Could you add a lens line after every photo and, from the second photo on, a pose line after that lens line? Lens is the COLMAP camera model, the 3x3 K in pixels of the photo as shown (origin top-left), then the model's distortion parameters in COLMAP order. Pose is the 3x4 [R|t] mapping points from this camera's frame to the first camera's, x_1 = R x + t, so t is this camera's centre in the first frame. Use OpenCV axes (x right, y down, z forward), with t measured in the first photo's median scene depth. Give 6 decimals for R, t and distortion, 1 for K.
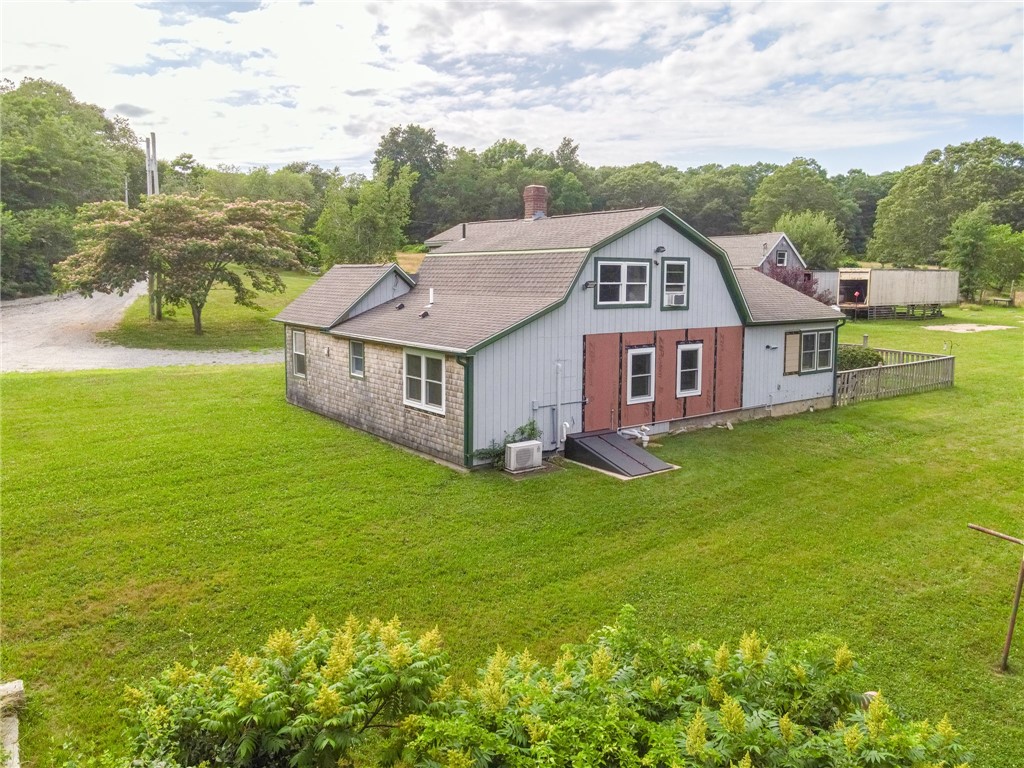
lens RADIAL K [[747.2, 0, 512.0], [0, 747.2, 384.0], [0, 0, 1]] dist [0.037287, 0.000028]
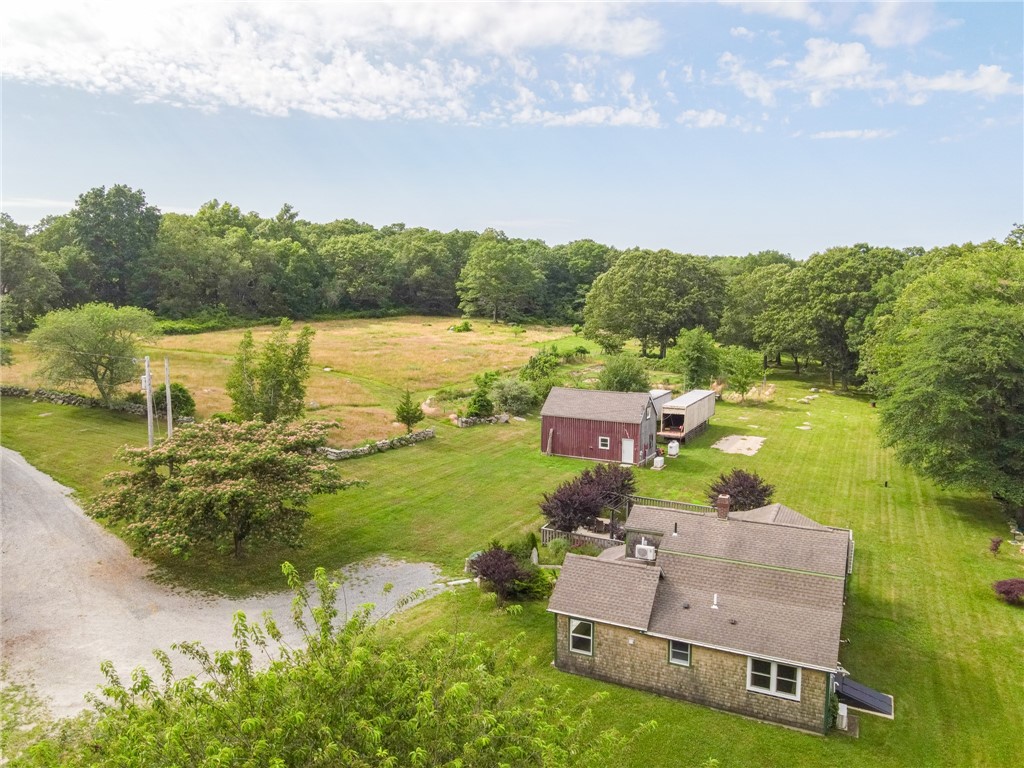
lens RADIAL K [[747.2, 0, 512.0], [0, 747.2, 384.0], [0, 0, 1]] dist [0.037287, 0.000028]
pose [[0.883285, -0.061759, 0.464751, -1.145768], [0.068032, 0.997678, 0.003279, -0.583082], [-0.463874, 0.028721, 0.885435, -0.160975]]
